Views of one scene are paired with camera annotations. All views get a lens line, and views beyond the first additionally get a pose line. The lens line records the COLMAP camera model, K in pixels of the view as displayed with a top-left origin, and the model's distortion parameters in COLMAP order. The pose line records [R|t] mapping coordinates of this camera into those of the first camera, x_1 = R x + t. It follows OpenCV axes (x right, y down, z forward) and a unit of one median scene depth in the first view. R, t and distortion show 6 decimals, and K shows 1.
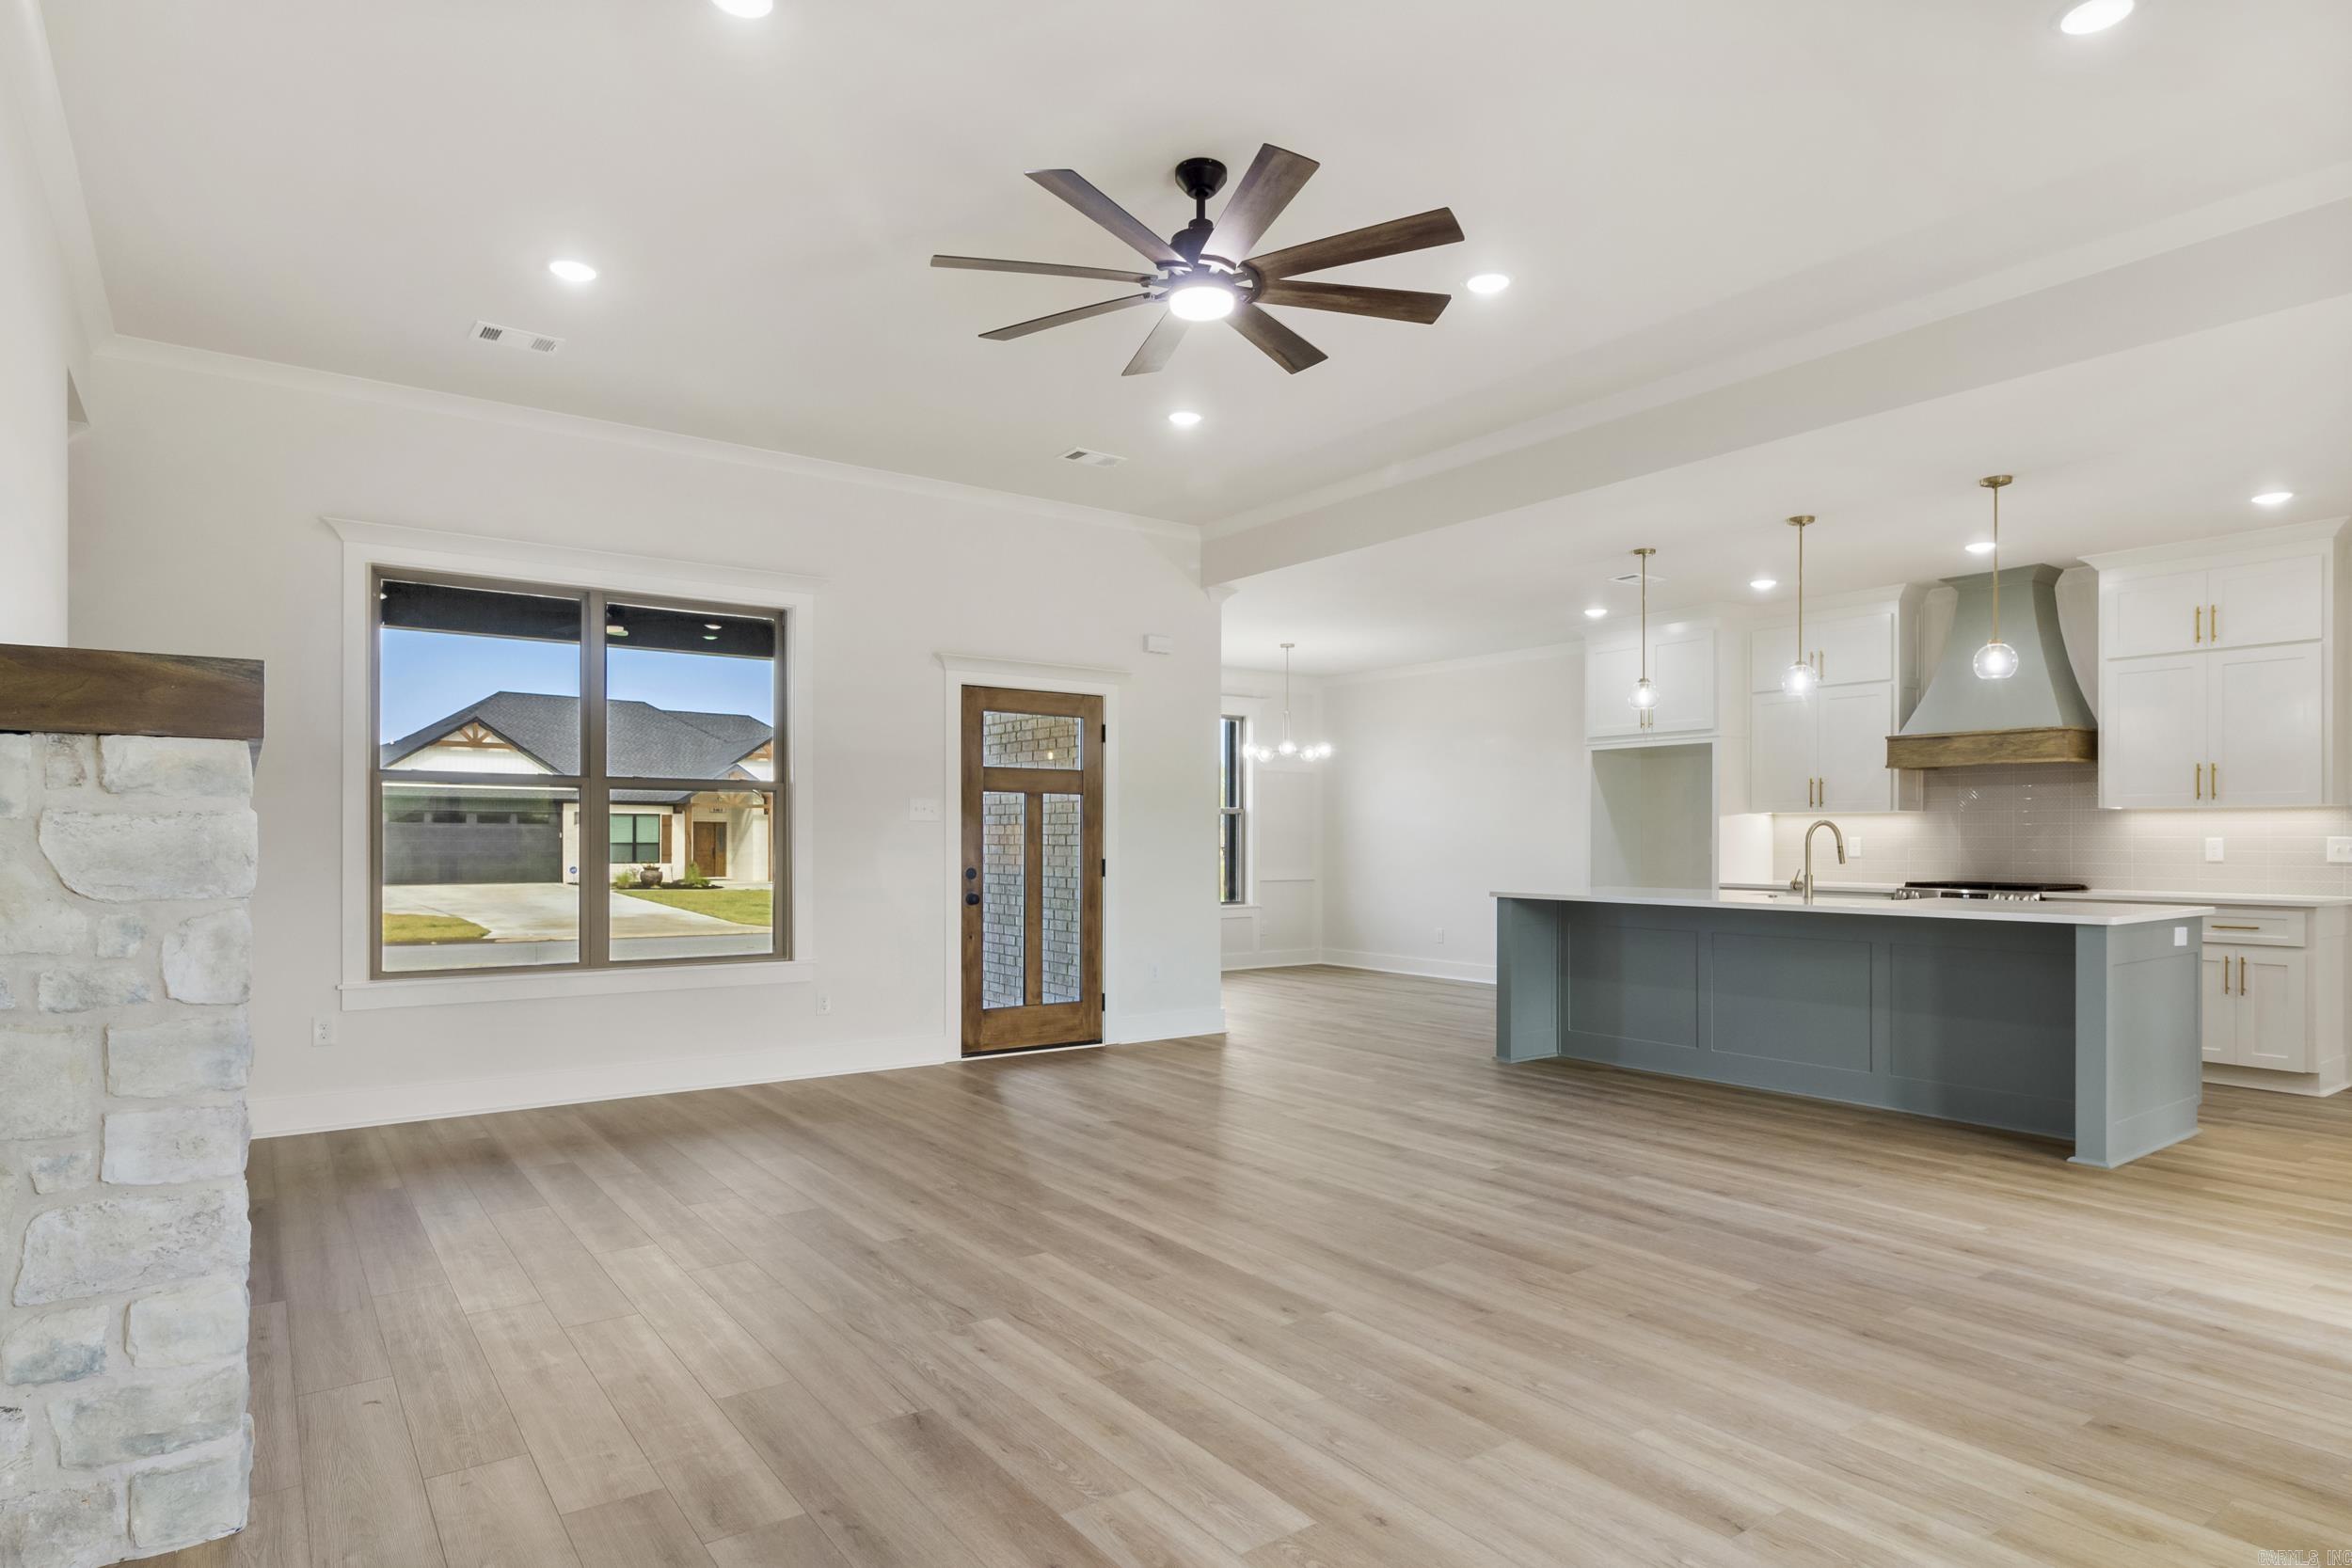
lens RADIAL K [[1310.6, 0, 1199.3], [0, 1310.6, 836.6], [0, 0, 1]] dist [0.002175, 0.003554]
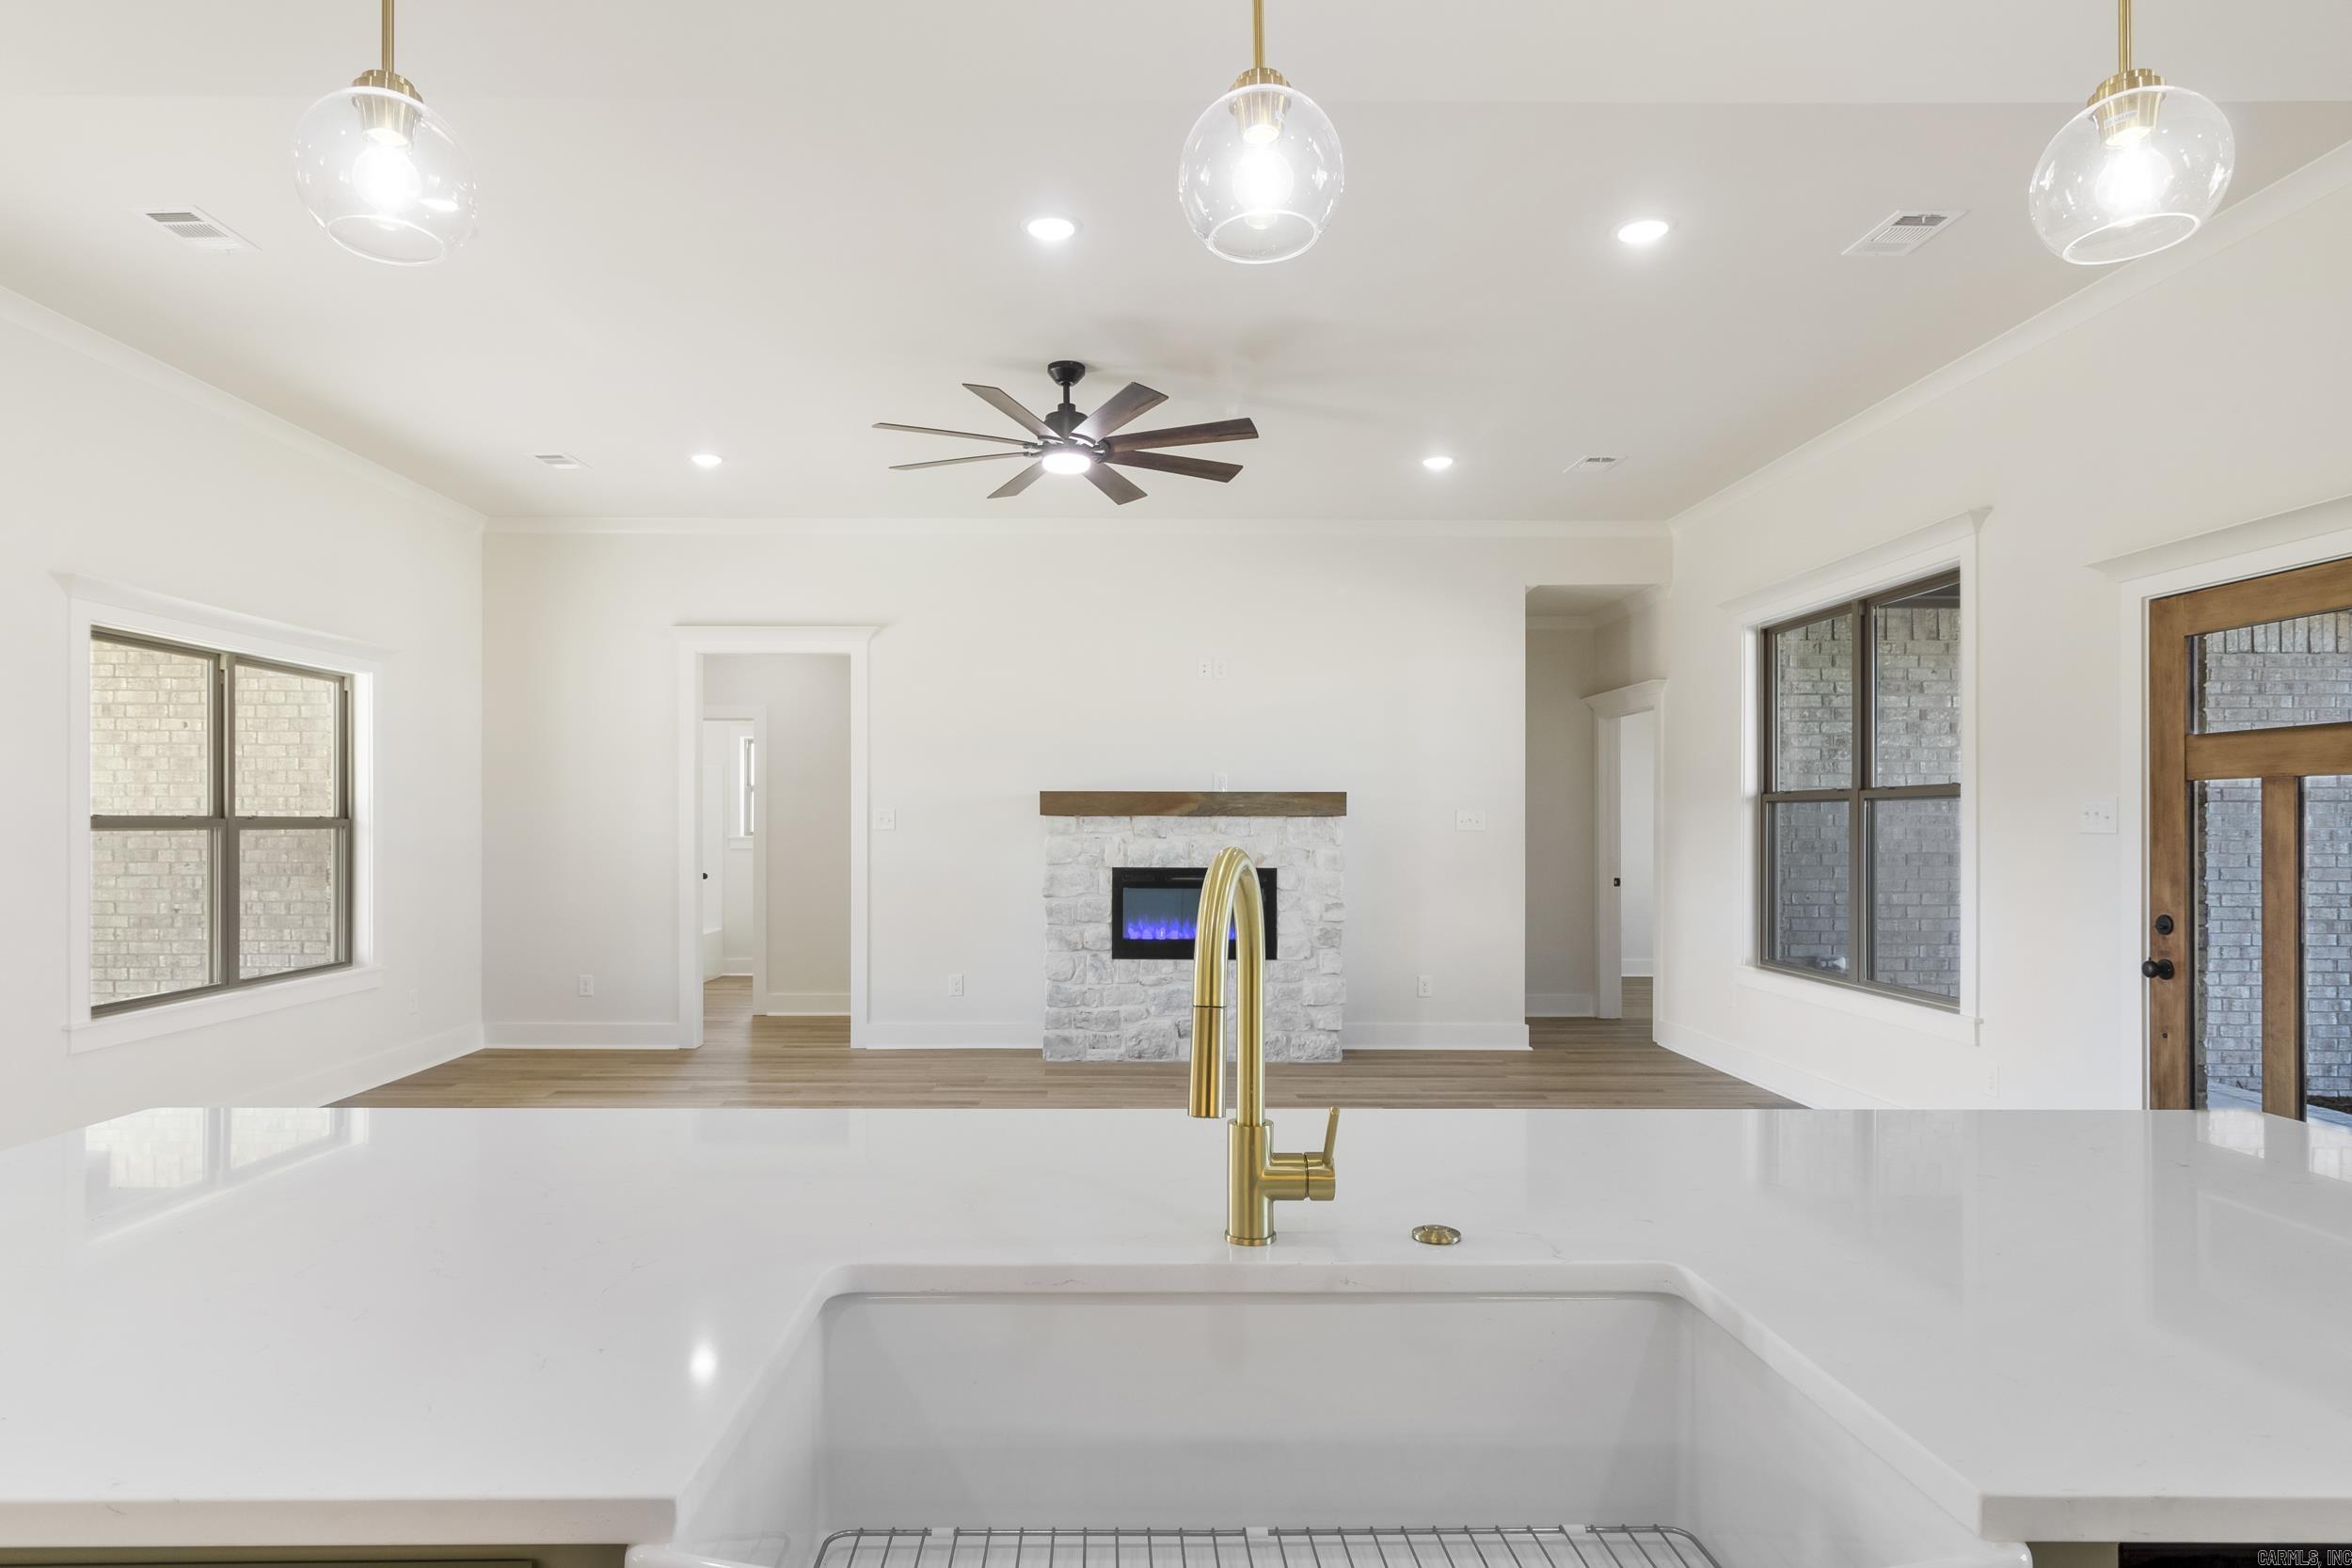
lens RADIAL K [[1310.6, 0, 1131.7], [0, 1310.6, 817.7], [0, 0, 1]] dist [0.002175, 0.003554]
pose [[-0.586929, -0.007985, -0.809599, 0.561938], [-0.001399, 0.999960, -0.008848, -0.012500], [0.809637, -0.004061, -0.586917, 0.978453]]
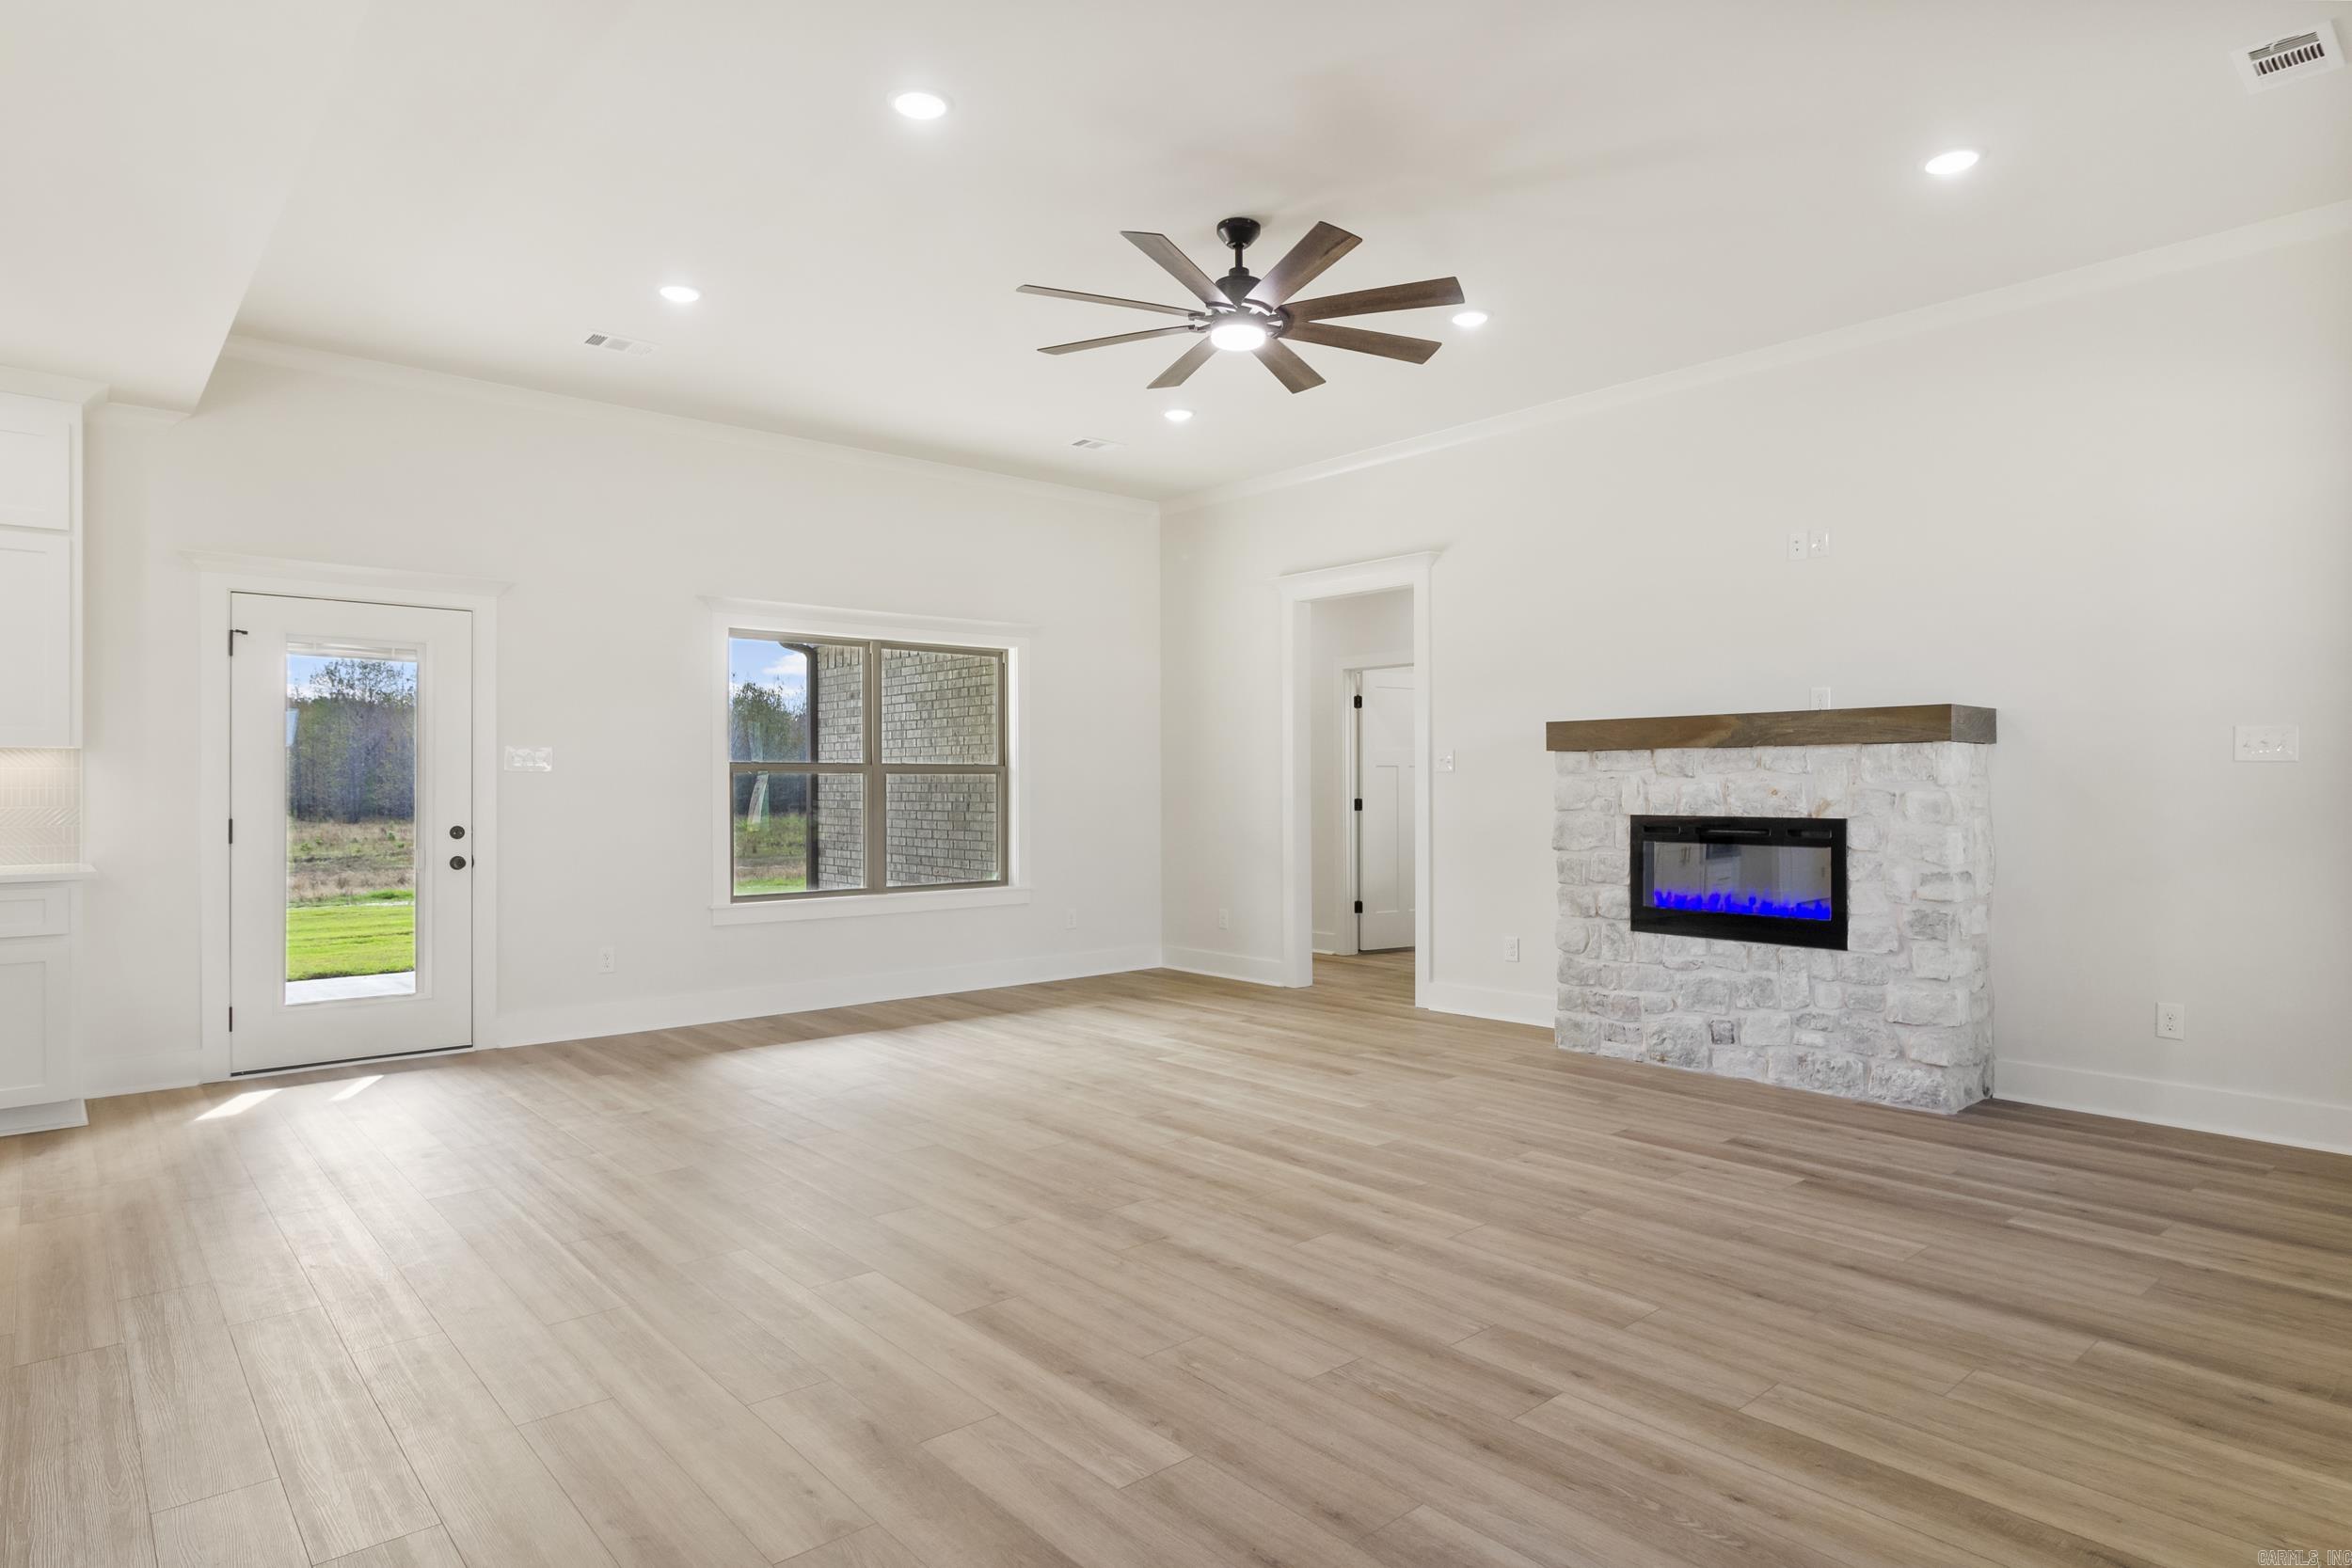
lens RADIAL K [[1310.6, 0, 1193.9], [0, 1310.6, 779.3], [0, 0, 1]] dist [0.002175, 0.003554]
pose [[-0.995737, -0.000268, -0.092237, 0.079979], [0.000518, 0.999964, -0.008498, 0.002222], [0.092236, -0.008509, -0.995701, 1.147113]]
